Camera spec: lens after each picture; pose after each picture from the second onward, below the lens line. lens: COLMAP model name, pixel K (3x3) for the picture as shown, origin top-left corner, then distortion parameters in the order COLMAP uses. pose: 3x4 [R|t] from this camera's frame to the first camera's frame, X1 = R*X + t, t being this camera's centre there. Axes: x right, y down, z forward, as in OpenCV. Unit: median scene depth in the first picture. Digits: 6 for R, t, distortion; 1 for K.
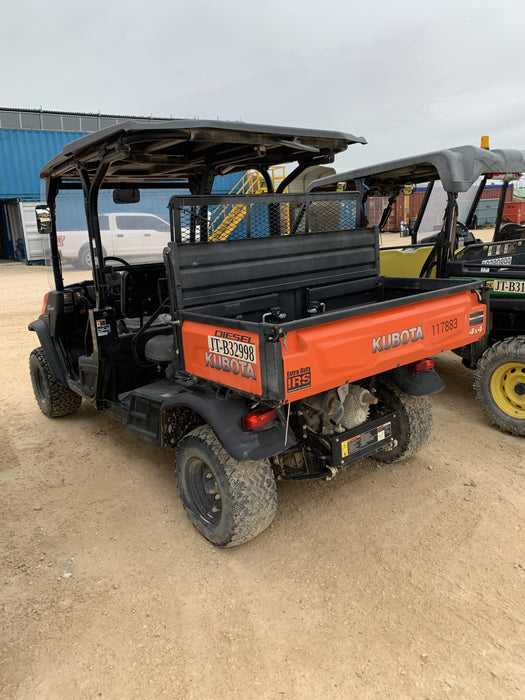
lens RADIAL K [[553.4, 0, 262.5], [0, 553.4, 350.0], [0, 0, 1]] dist [-0.003855, -0.002620]
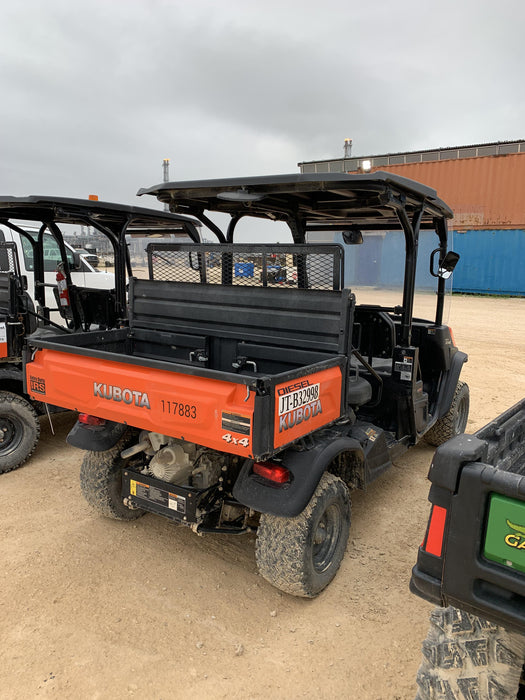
lens RADIAL K [[553.4, 0, 262.5], [0, 553.4, 350.0], [0, 0, 1]] dist [-0.003855, -0.002620]
pose [[0.279894, 0.220832, -0.934287, 1.093652], [-0.258807, 0.954511, 0.148079, -0.275887], [0.924488, 0.200353, 0.324315, 0.806250]]
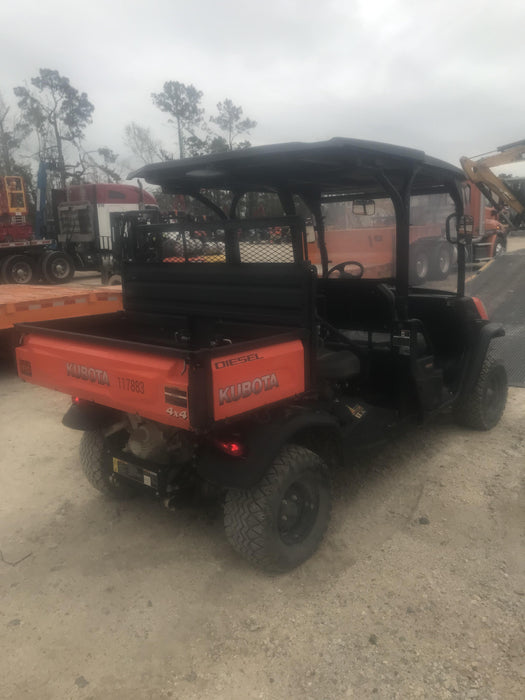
lens RADIAL K [[588.1, 0, 262.5], [0, 588.1, 350.0], [0, 0, 1]] dist [0.002941, -0.000337]
pose [[0.145743, 0.234904, -0.961030, 1.190566], [-0.202720, 0.957881, 0.203391, -0.312760], [0.968330, 0.165178, 0.187224, 0.990298]]
